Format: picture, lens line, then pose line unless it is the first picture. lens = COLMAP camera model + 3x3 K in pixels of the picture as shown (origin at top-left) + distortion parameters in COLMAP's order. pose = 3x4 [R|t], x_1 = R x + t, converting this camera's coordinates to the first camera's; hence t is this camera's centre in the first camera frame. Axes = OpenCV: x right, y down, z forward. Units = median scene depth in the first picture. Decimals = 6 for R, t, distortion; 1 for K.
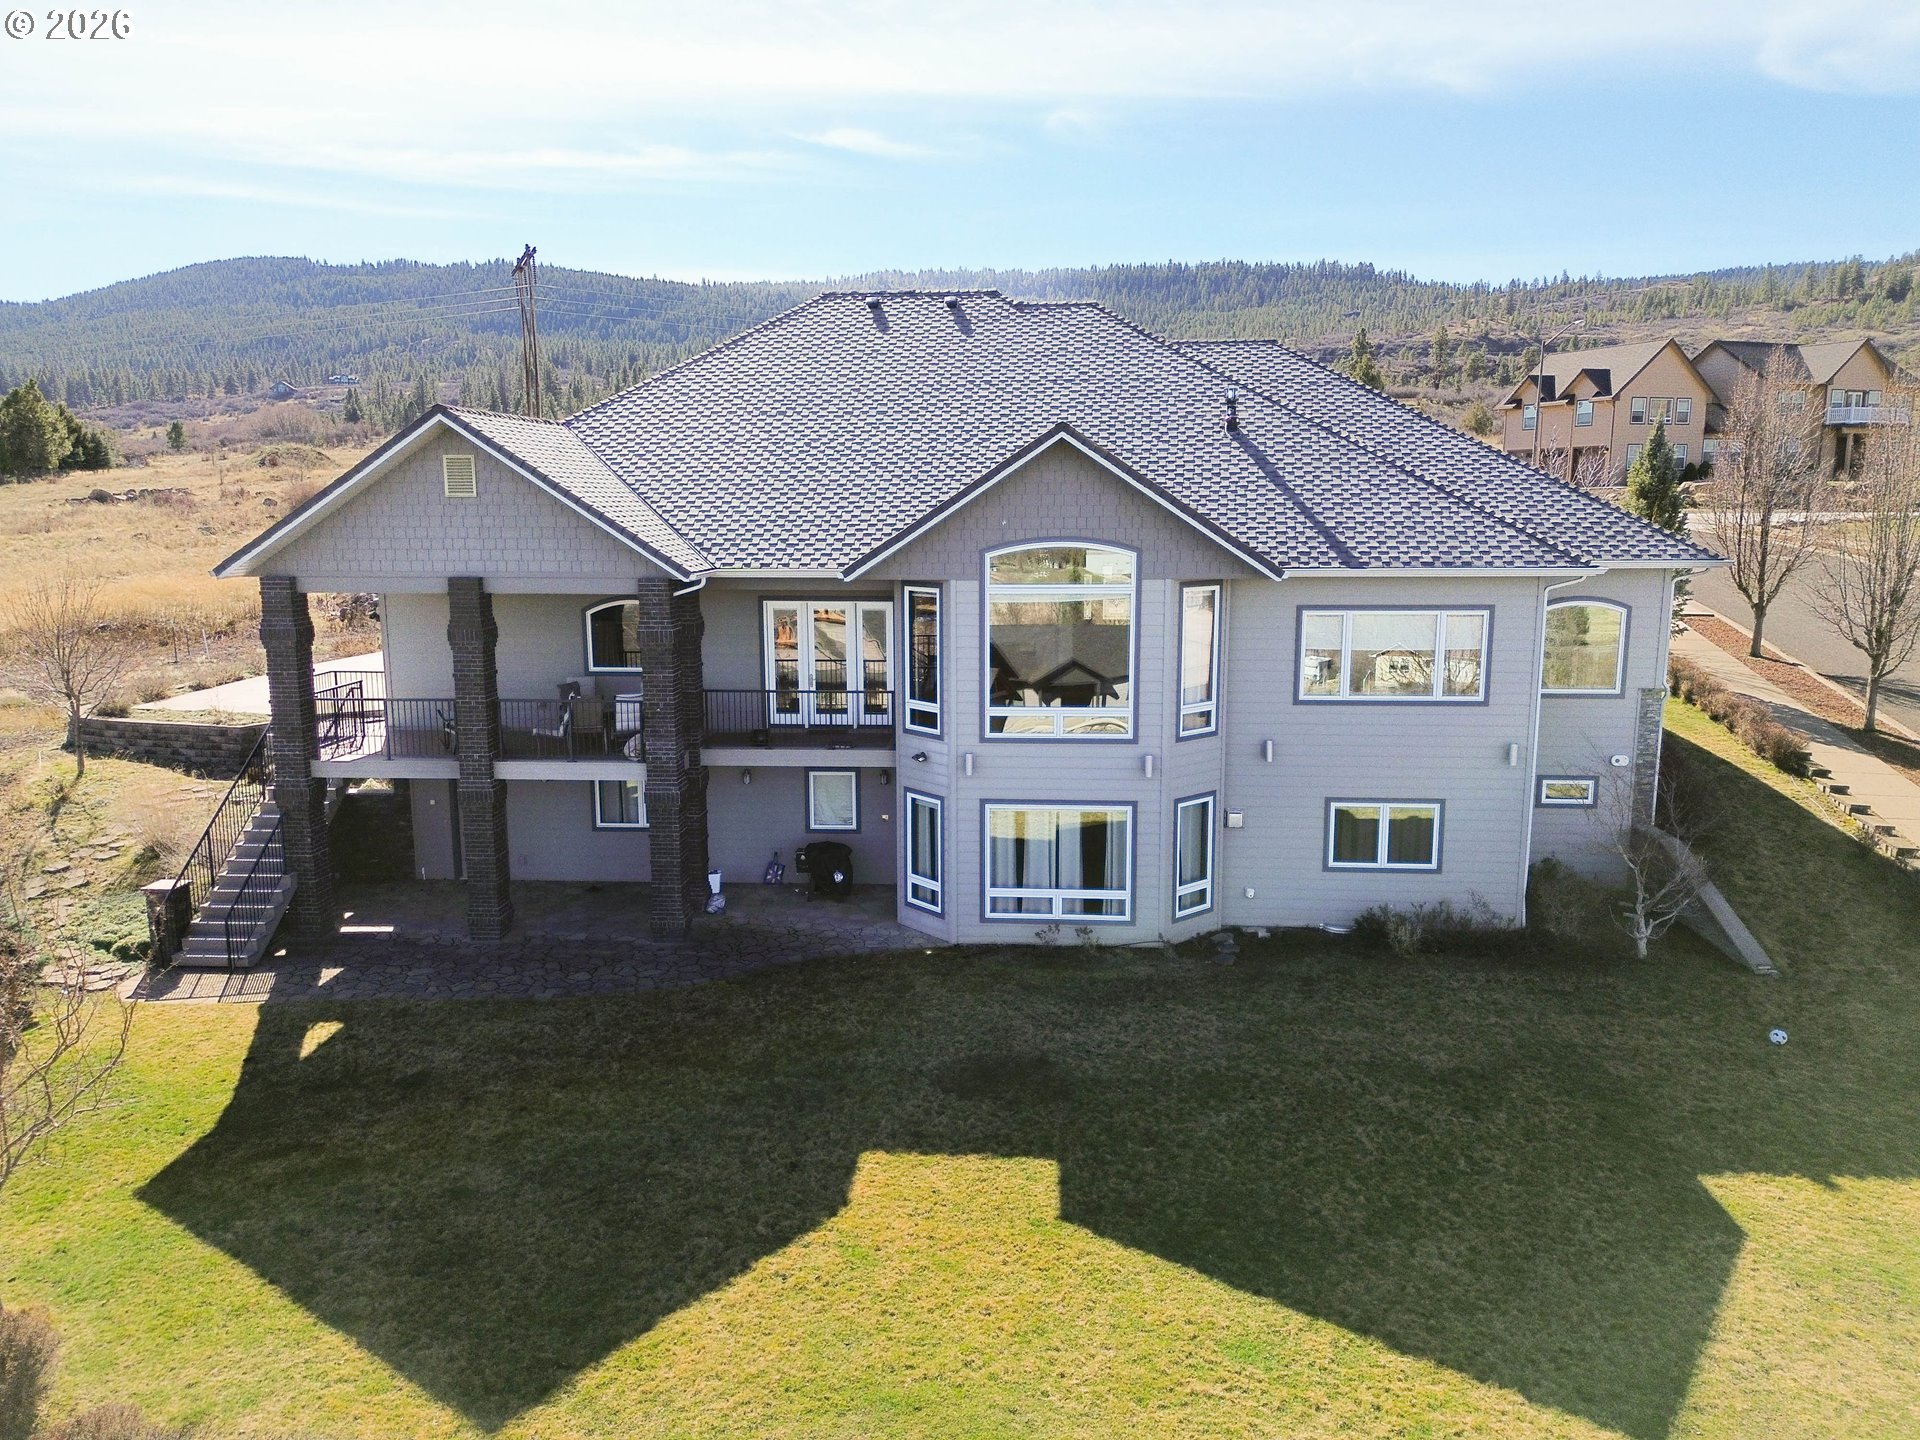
lens RADIAL K [[1317.6, 0, 960.0], [0, 1317.6, 720.0], [0, 0, 1]] dist [0.003780, -0.000241]
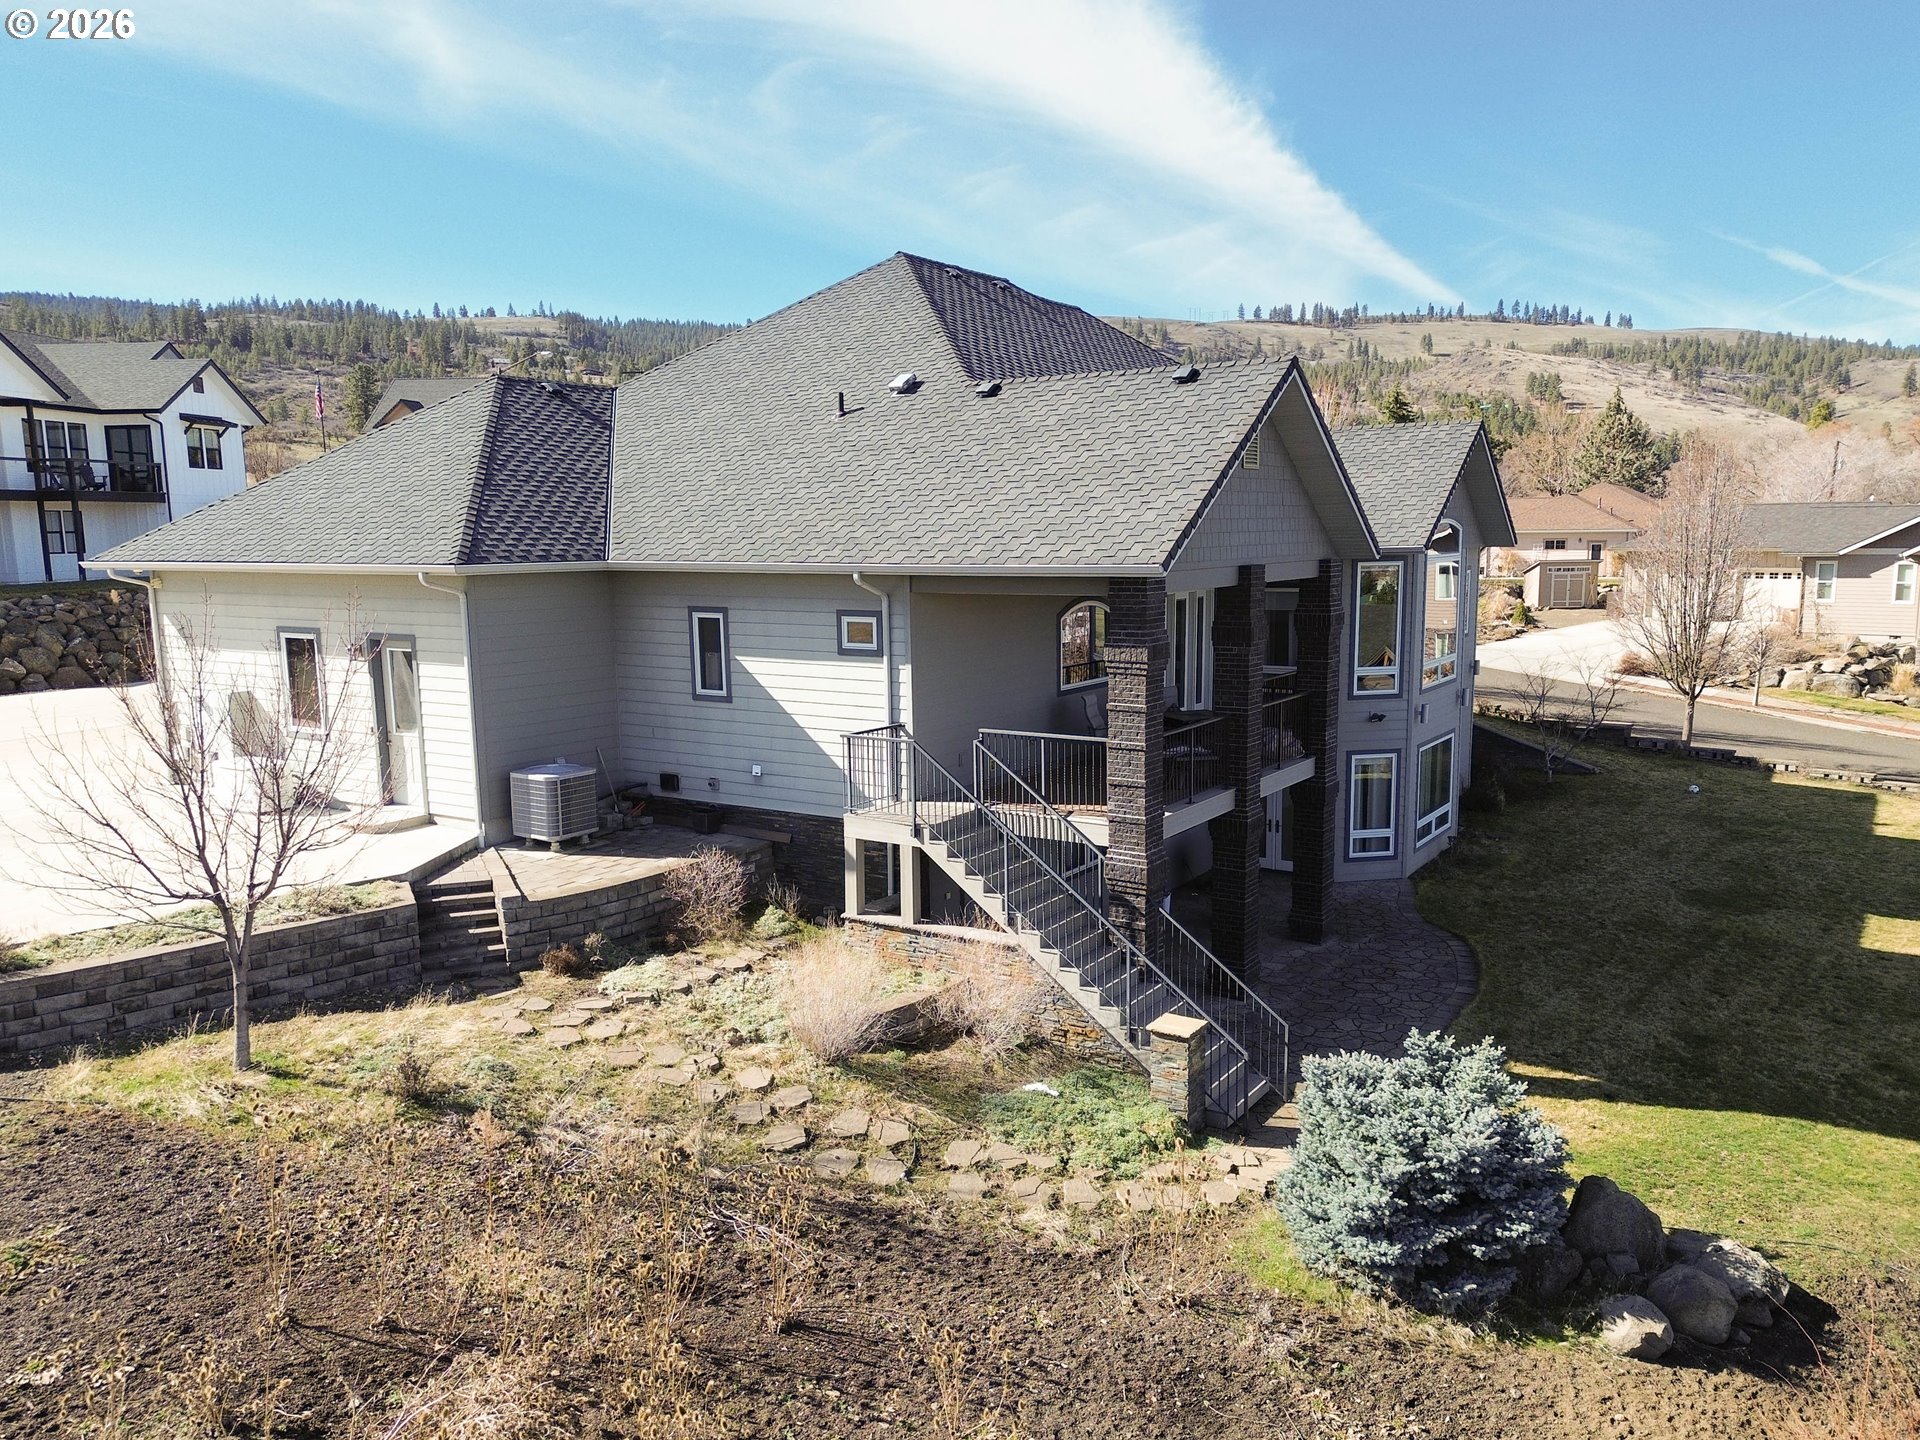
lens RADIAL K [[1429.5, 0, 960.0], [0, 1429.5, 720.0], [0, 0, 1]] dist [-0.001397, -0.001368]
pose [[0.500008, -0.113461, 0.858556, -1.378615], [0.150298, 0.987705, 0.042997, -0.082310], [-0.852879, 0.107541, 0.510913, 0.773211]]
